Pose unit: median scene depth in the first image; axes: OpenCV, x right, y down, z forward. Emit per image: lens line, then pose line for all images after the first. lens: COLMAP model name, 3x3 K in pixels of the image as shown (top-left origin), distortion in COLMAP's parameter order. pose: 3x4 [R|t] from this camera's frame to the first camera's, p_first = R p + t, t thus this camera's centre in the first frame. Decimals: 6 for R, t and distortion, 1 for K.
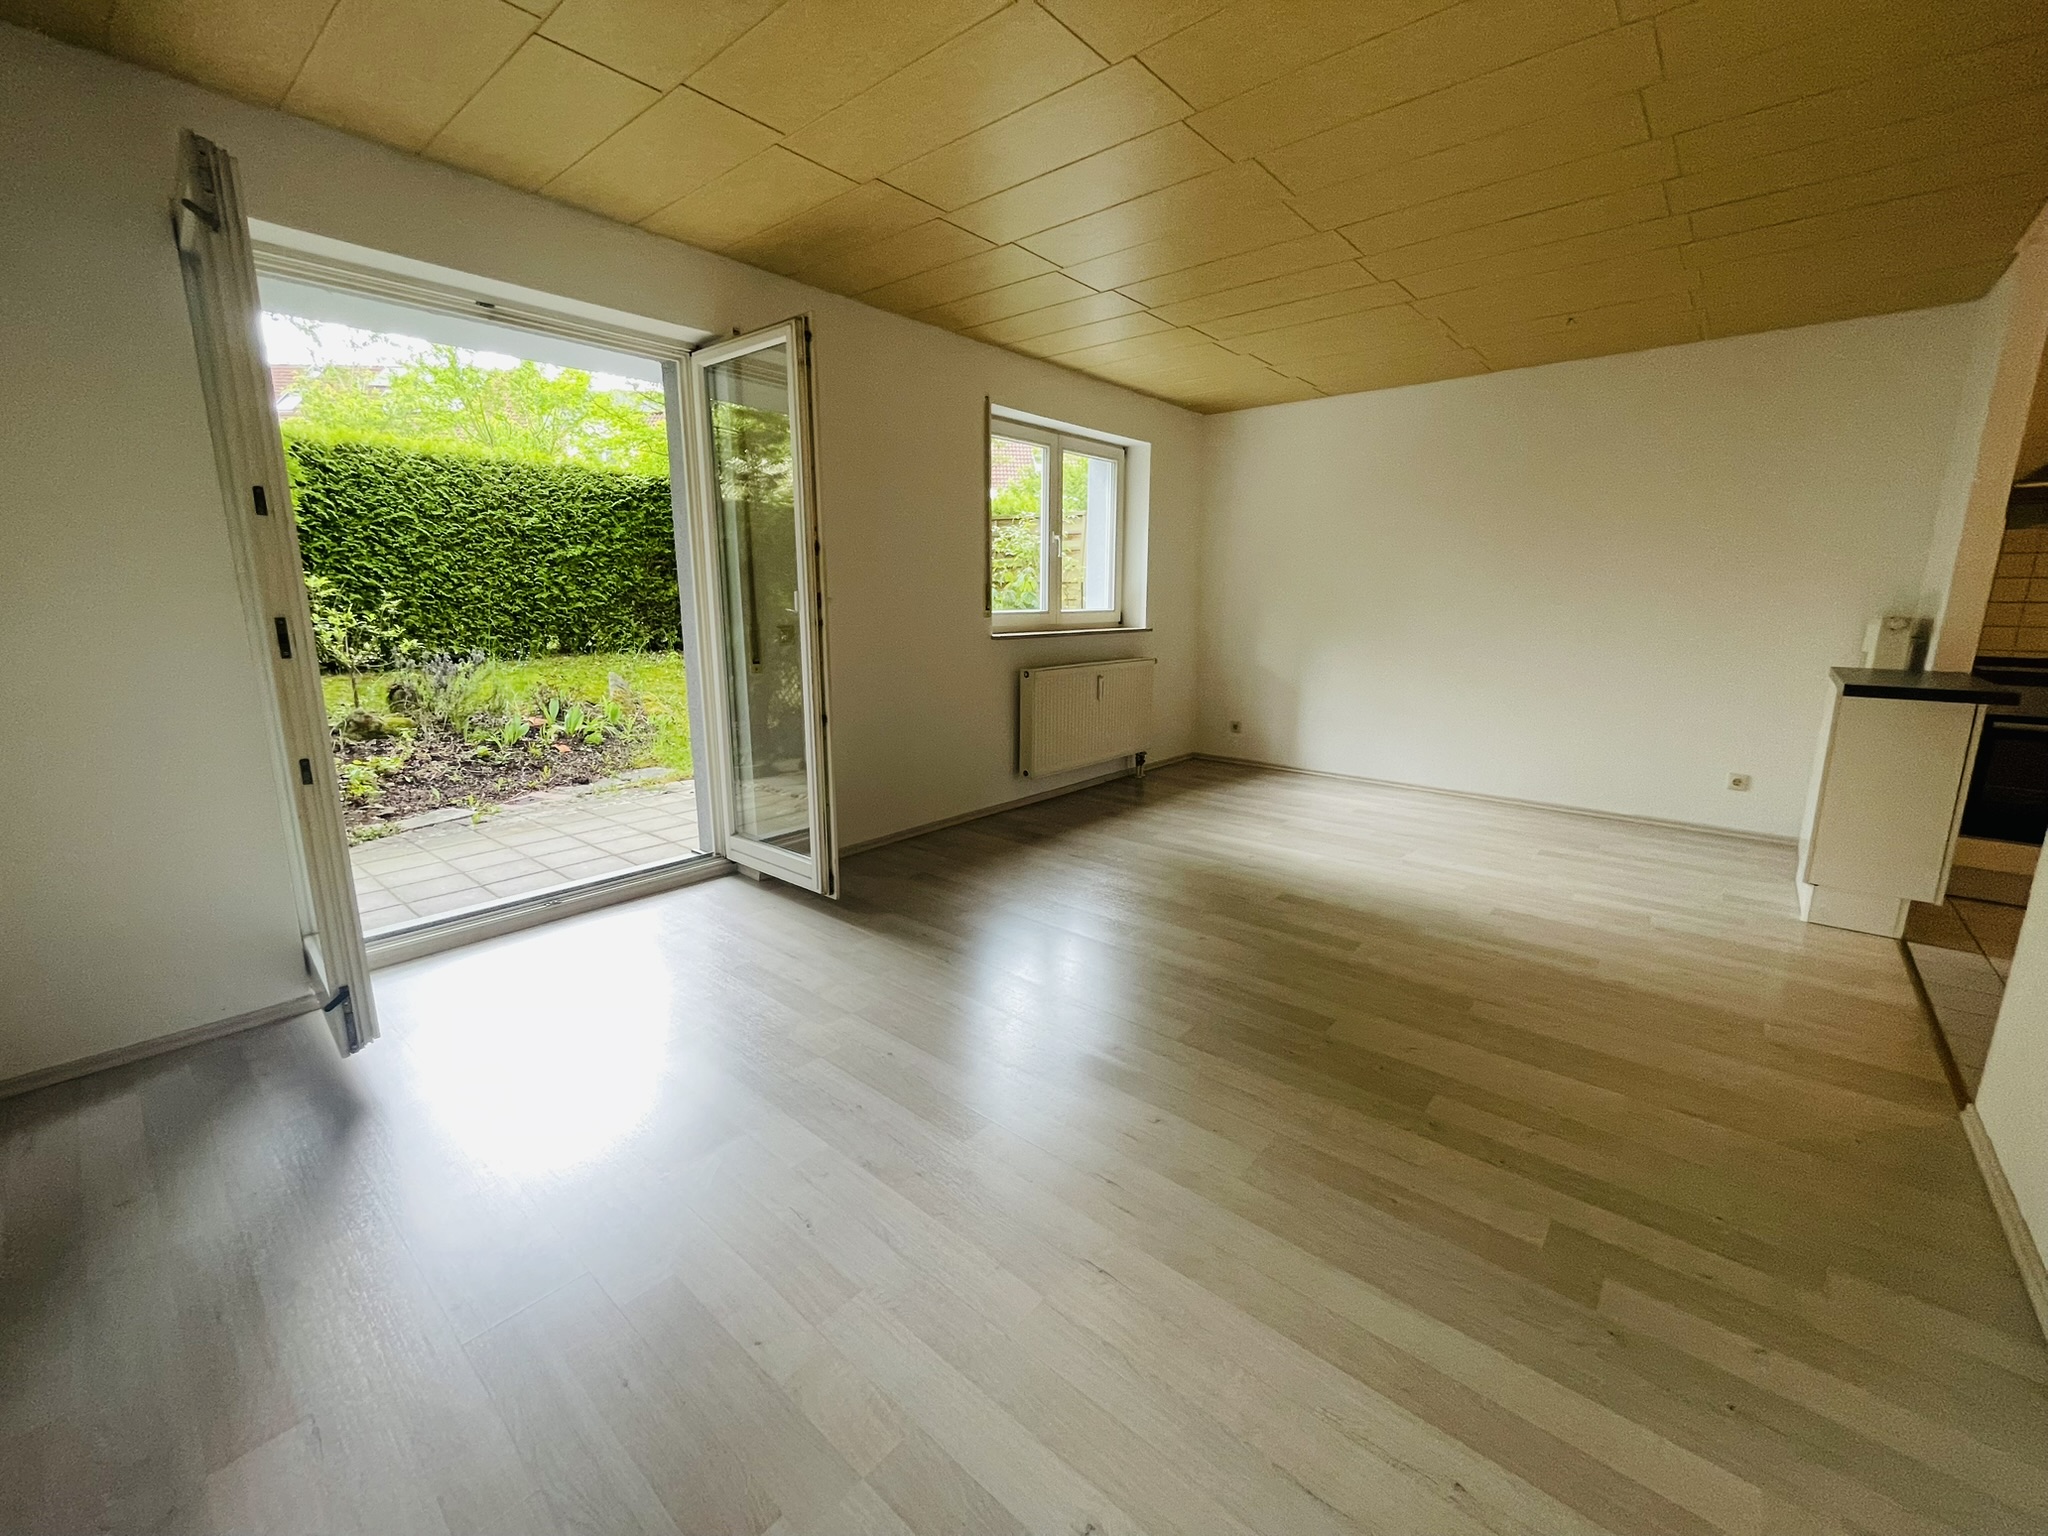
lens RADIAL K [[828.9, 0, 1023.3], [0, 828.9, 760.5], [0, 0, 1]] dist [-0.007090, 0.000484]
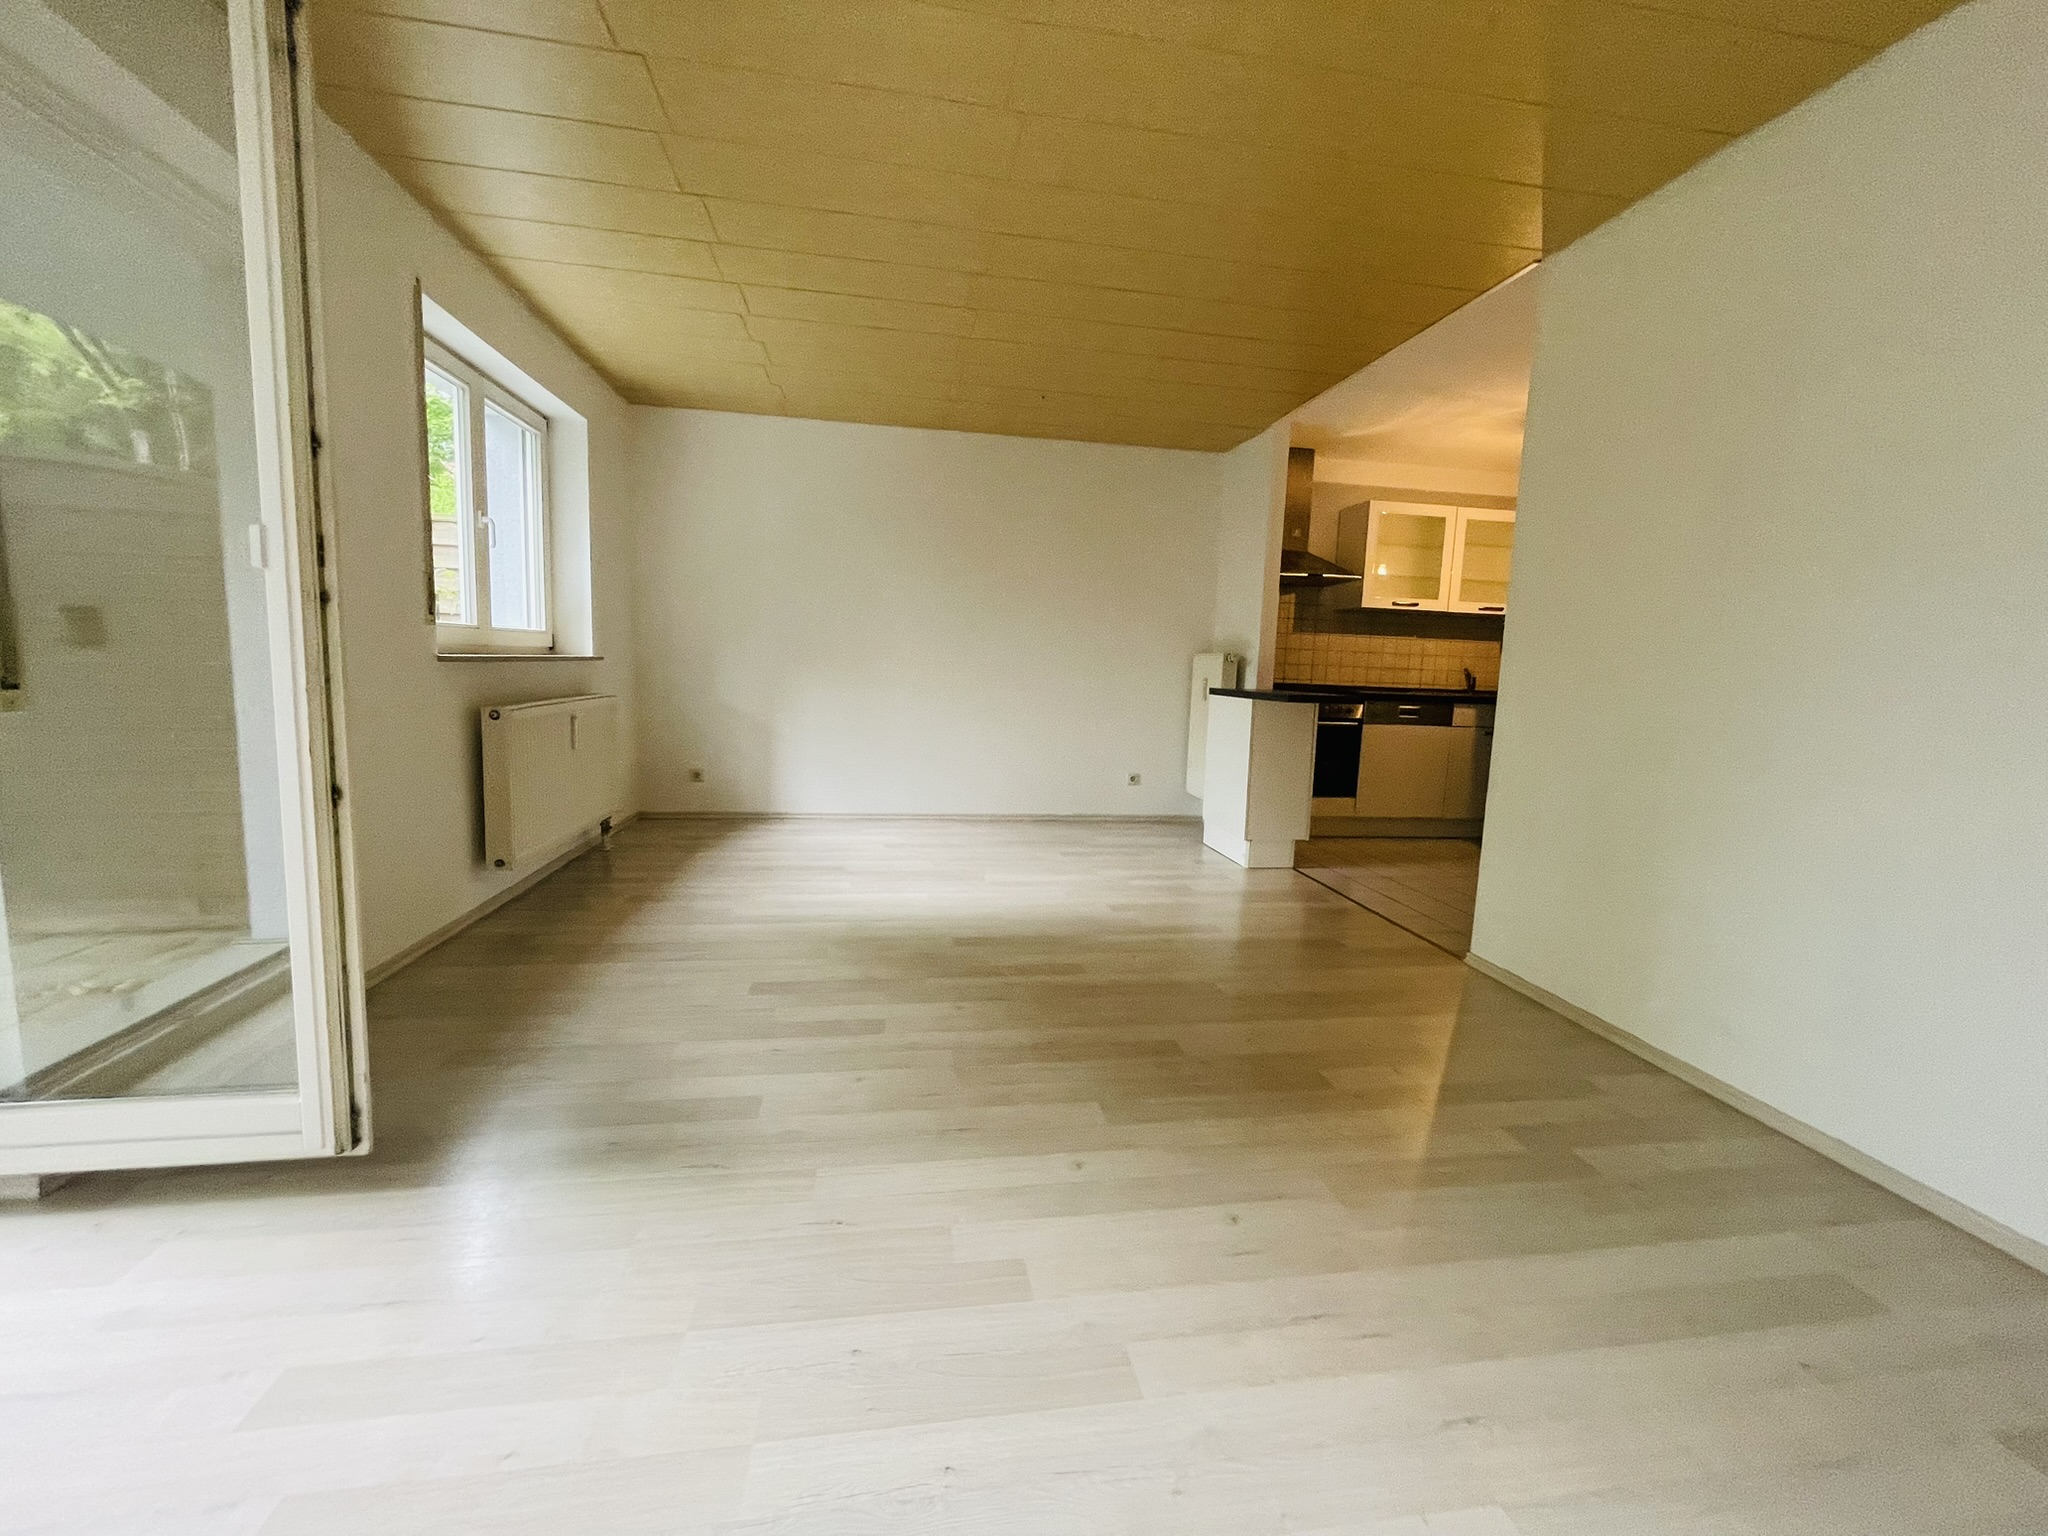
lens RADIAL K [[828.9, 0, 1026.5], [0, 828.9, 761.6], [0, 0, 1]] dist [-0.007090, 0.000484]
pose [[0.639353, -0.070268, 0.765696, -0.161637], [0.116187, 0.993210, -0.005869, -0.008607], [-0.760085, 0.092716, 0.643176, 0.171809]]
